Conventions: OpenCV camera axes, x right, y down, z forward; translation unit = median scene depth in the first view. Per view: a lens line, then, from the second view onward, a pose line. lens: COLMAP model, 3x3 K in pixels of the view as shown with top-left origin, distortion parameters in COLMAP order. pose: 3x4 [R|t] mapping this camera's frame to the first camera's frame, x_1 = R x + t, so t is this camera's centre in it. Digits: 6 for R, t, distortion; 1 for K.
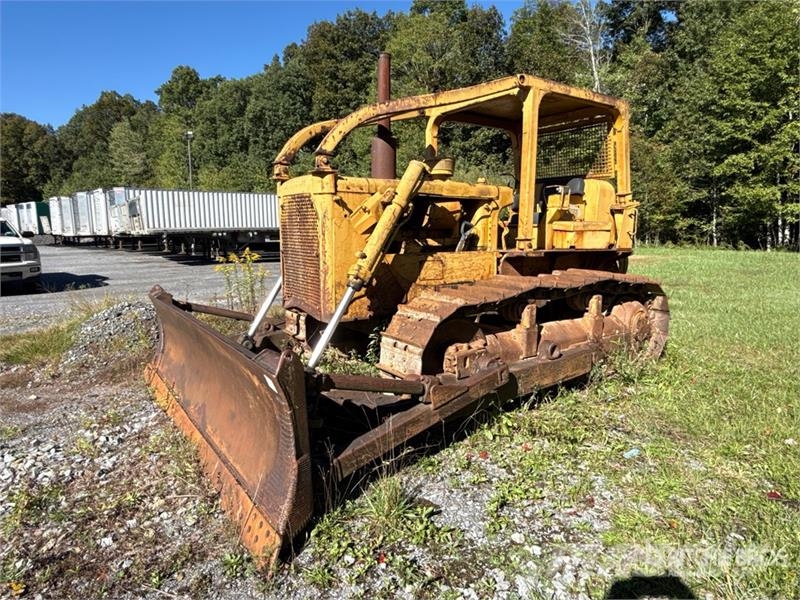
lens RADIAL K [[507.8, 0, 402.8], [0, 507.8, 302.3], [0, 0, 1]] dist [-0.000495, -0.001824]
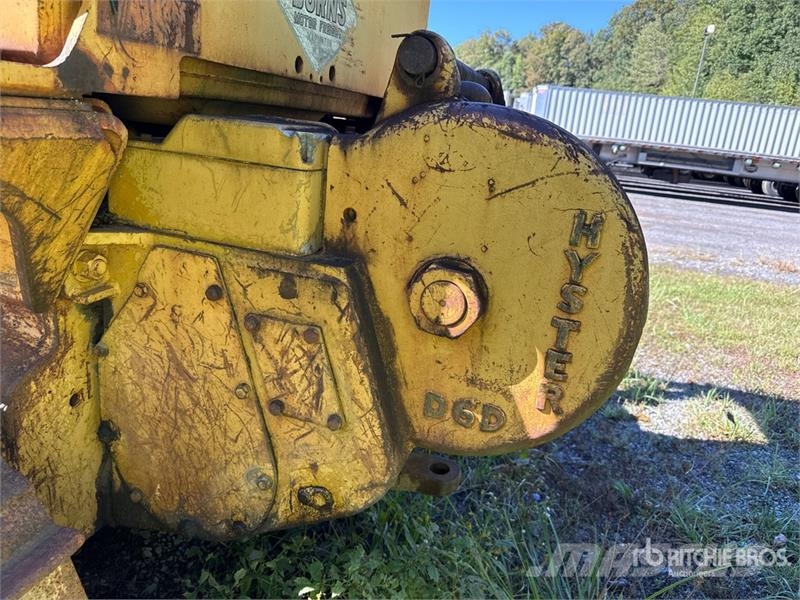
lens RADIAL K [[576.7, 0, 398.0], [0, 576.7, 294.7], [0, 0, 1]] dist [-0.004116, -0.004863]
pose [[0.609025, 0.283844, -0.740622, 0.647455], [-0.214138, 0.957939, 0.191042, -0.122851], [0.763697, 0.042246, 0.644191, 1.143846]]
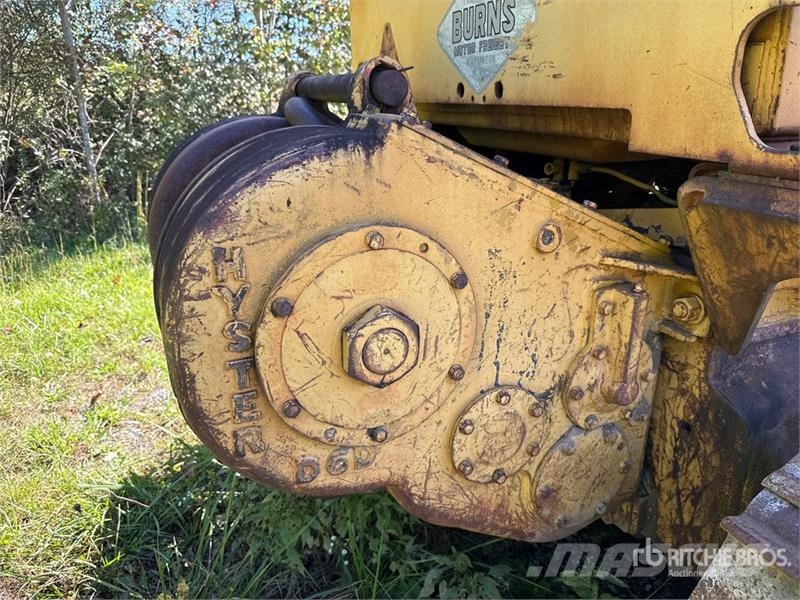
lens RADIAL K [[576.7, 0, 398.0], [0, 576.7, 294.7], [0, 0, 1]] dist [-0.004116, -0.004863]
pose [[-0.979459, -0.063828, 0.191275, 0.396749], [0.033957, 0.882824, 0.468476, -0.200456], [-0.198764, 0.465348, -0.862522, 1.534693]]
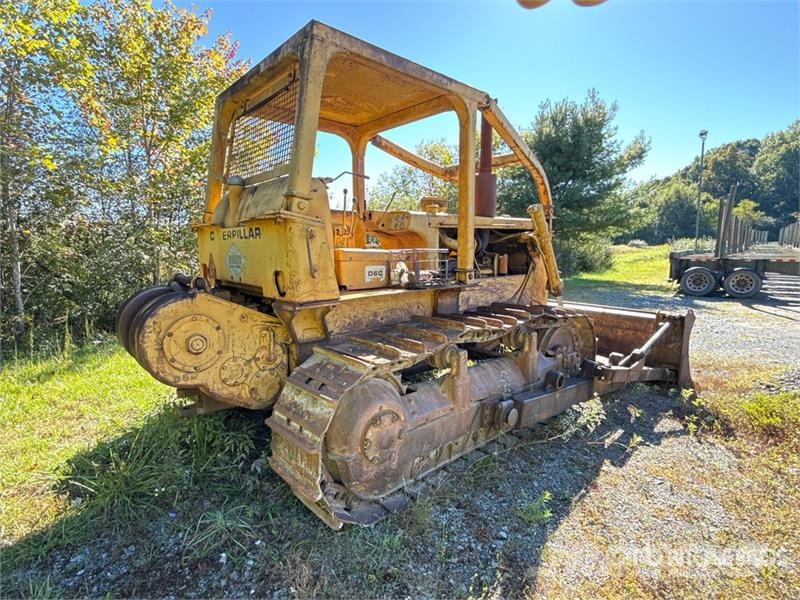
lens RADIAL K [[403.4, 0, 399.0], [0, 403.4, 299.7], [0, 0, 1]] dist [-0.000655, -0.000905]
pose [[-0.991669, 0.011972, -0.128253, 0.260945], [-0.023823, 0.961449, 0.273950, -0.294038], [0.126588, 0.274723, -0.953154, 1.858058]]
